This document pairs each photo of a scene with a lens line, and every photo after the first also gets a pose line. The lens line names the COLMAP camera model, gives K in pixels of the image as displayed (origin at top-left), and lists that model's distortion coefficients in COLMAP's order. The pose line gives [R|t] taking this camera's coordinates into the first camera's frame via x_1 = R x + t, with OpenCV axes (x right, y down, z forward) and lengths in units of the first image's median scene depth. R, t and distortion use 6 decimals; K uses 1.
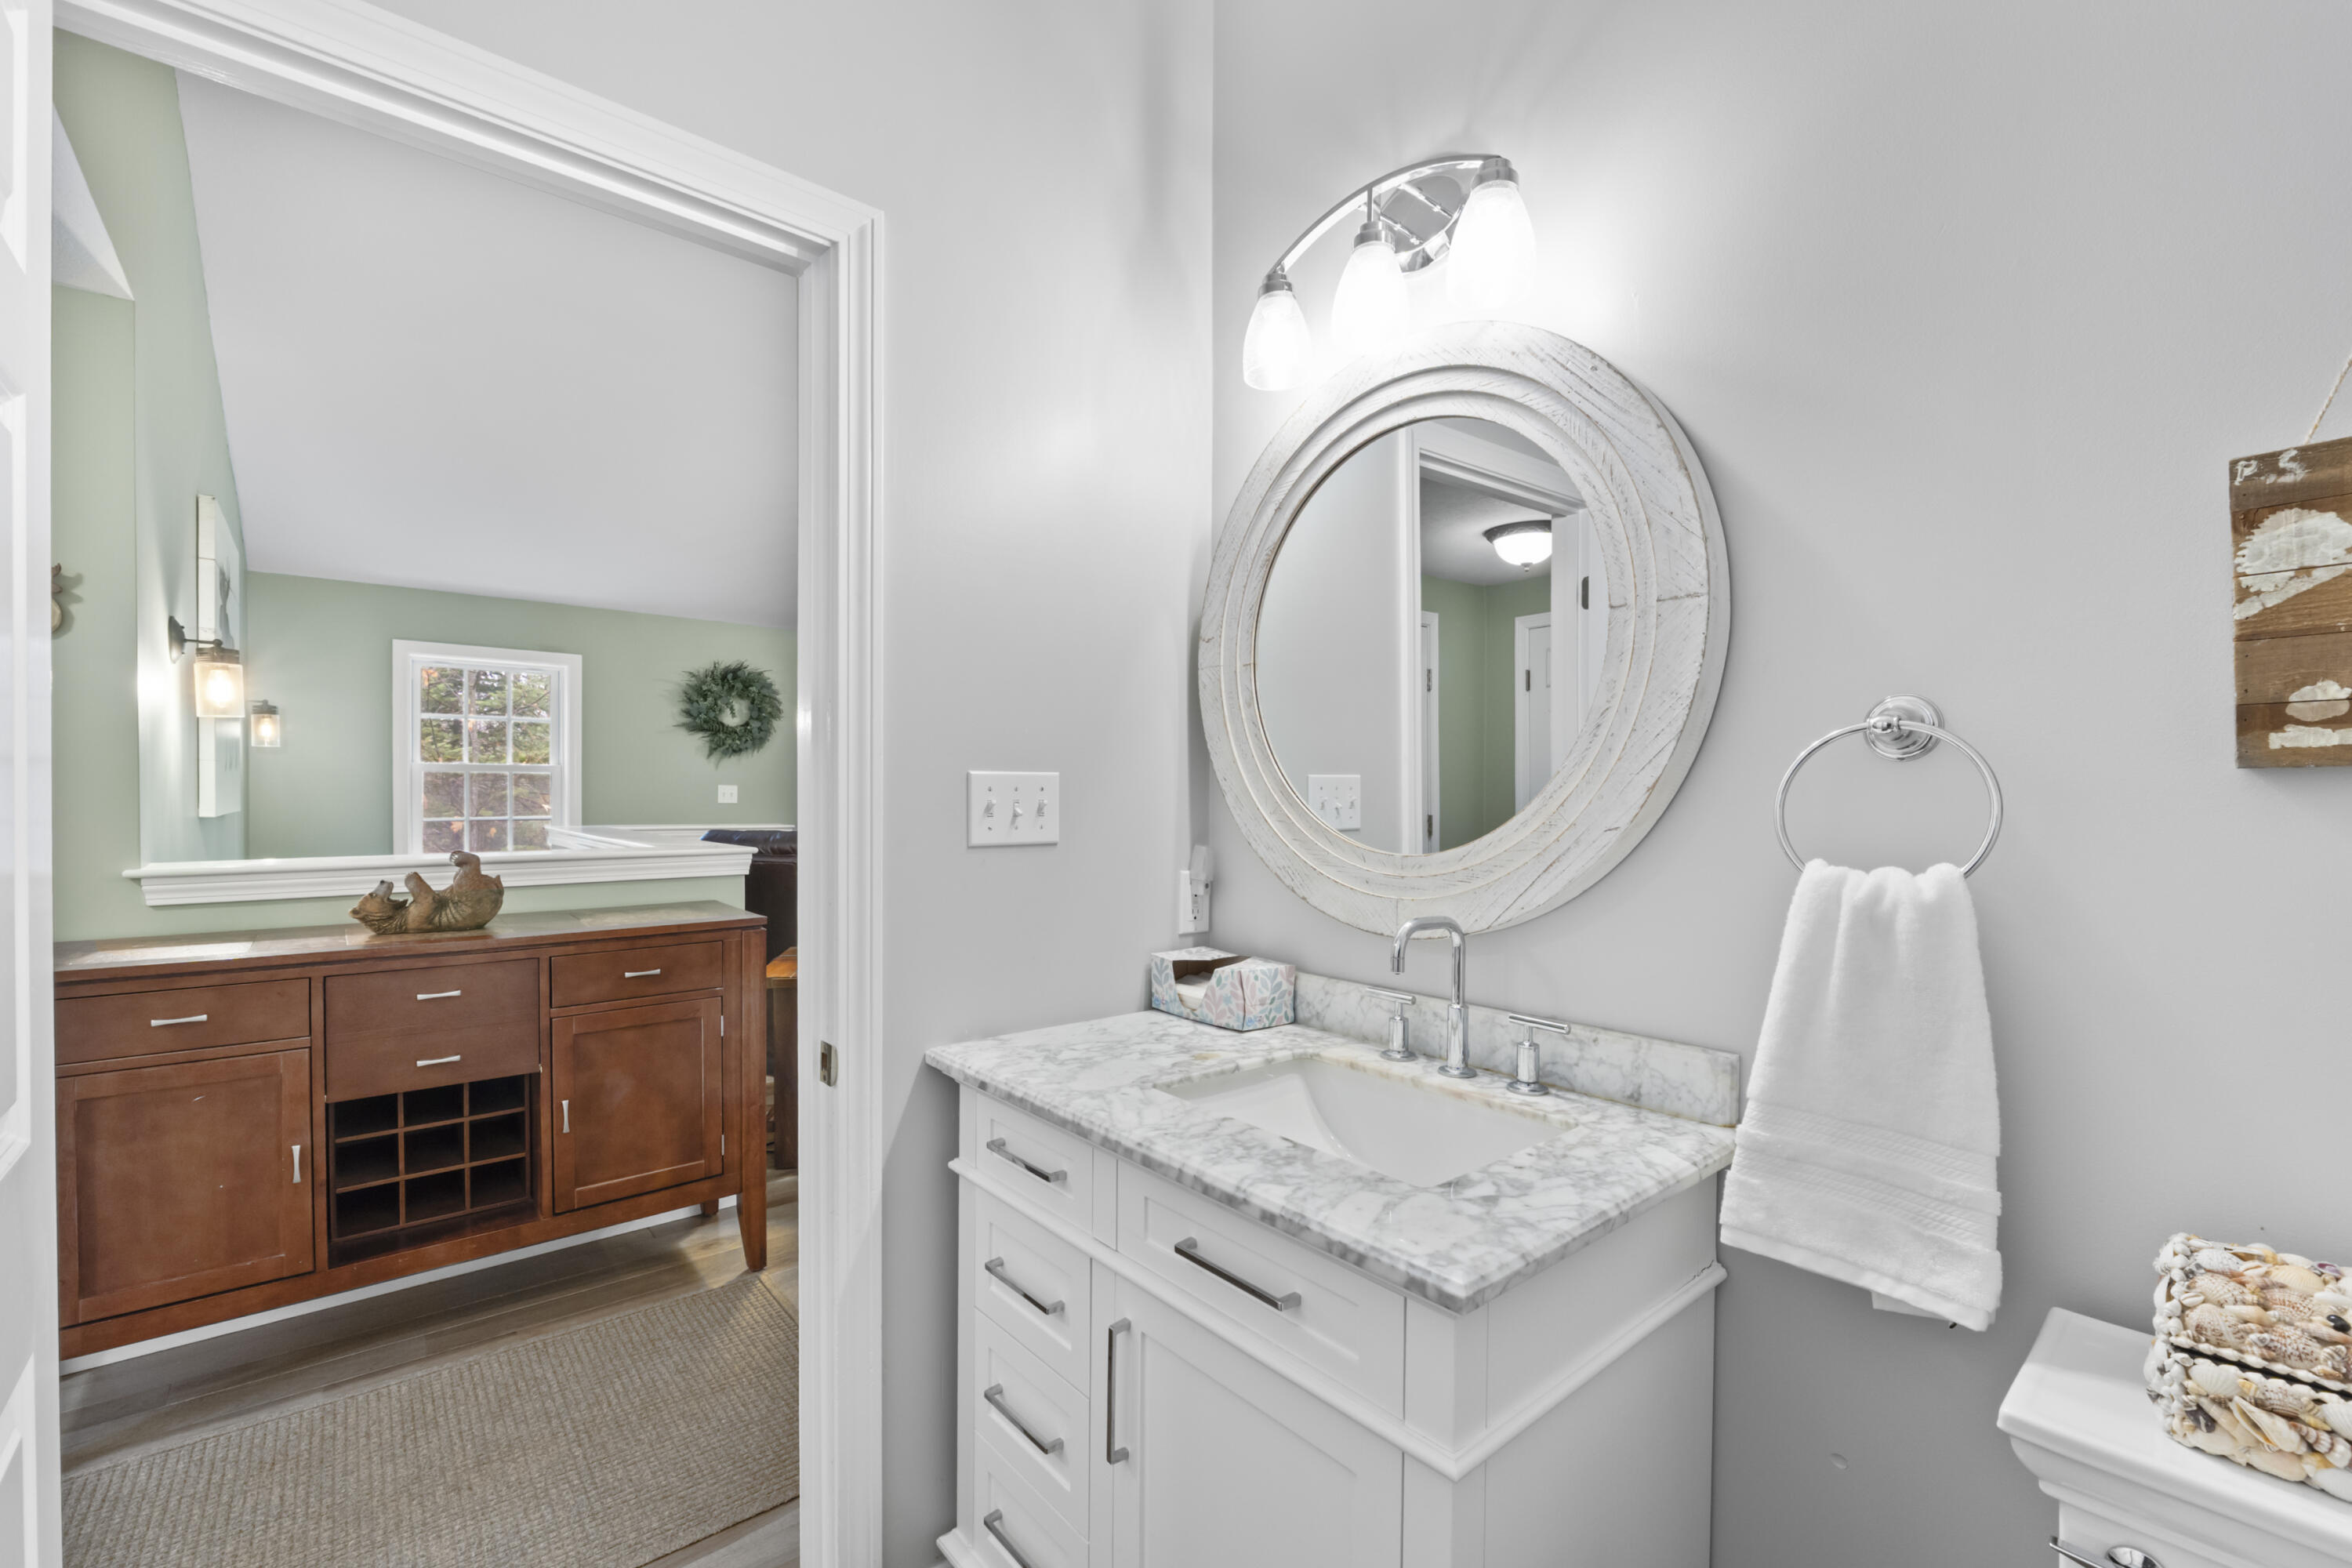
lens RADIAL K [[1020.6, 0, 1181.4], [0, 1020.6, 797.5], [0, 0, 1]] dist [-0.008362, 0.000450]
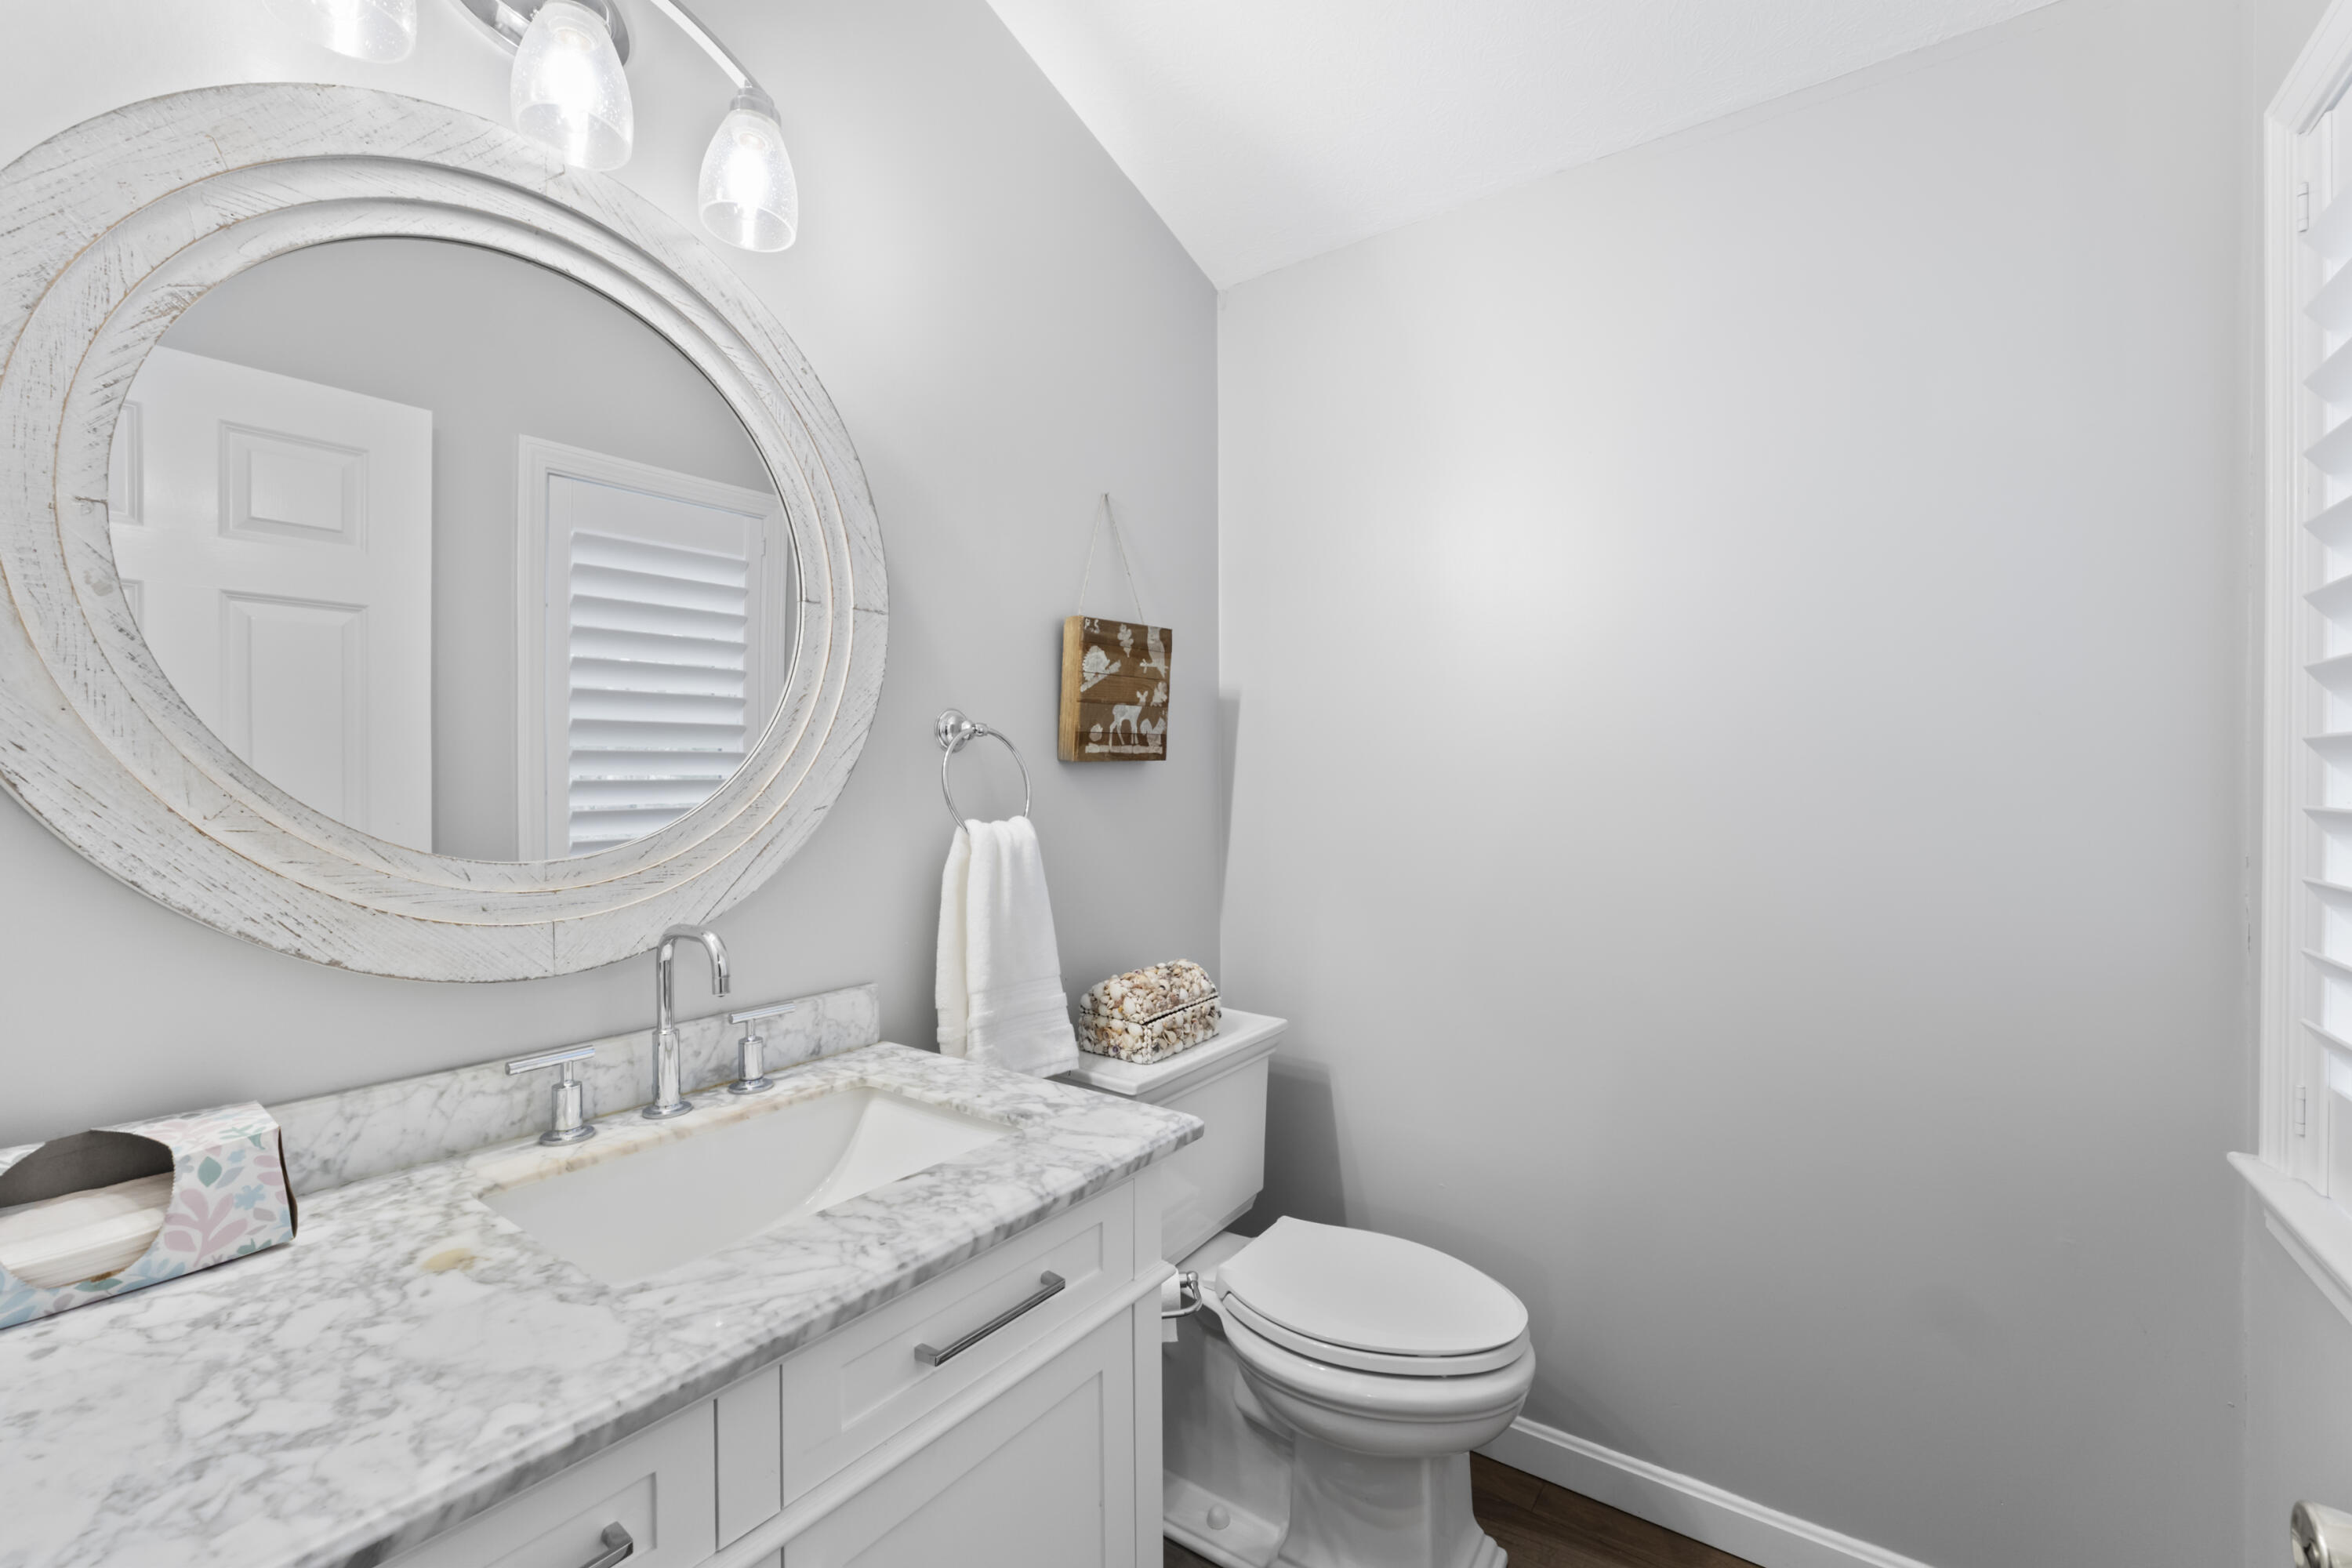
lens RADIAL K [[1020.6, 0, 1180.2], [0, 1020.6, 770.5], [0, 0, 1]] dist [-0.008362, 0.000450]
pose [[-0.267910, -0.001173, 0.963443, -0.719712], [0.003888, 0.999990, 0.002299, -0.009620], [-0.963436, 0.004362, -0.267902, 0.917623]]
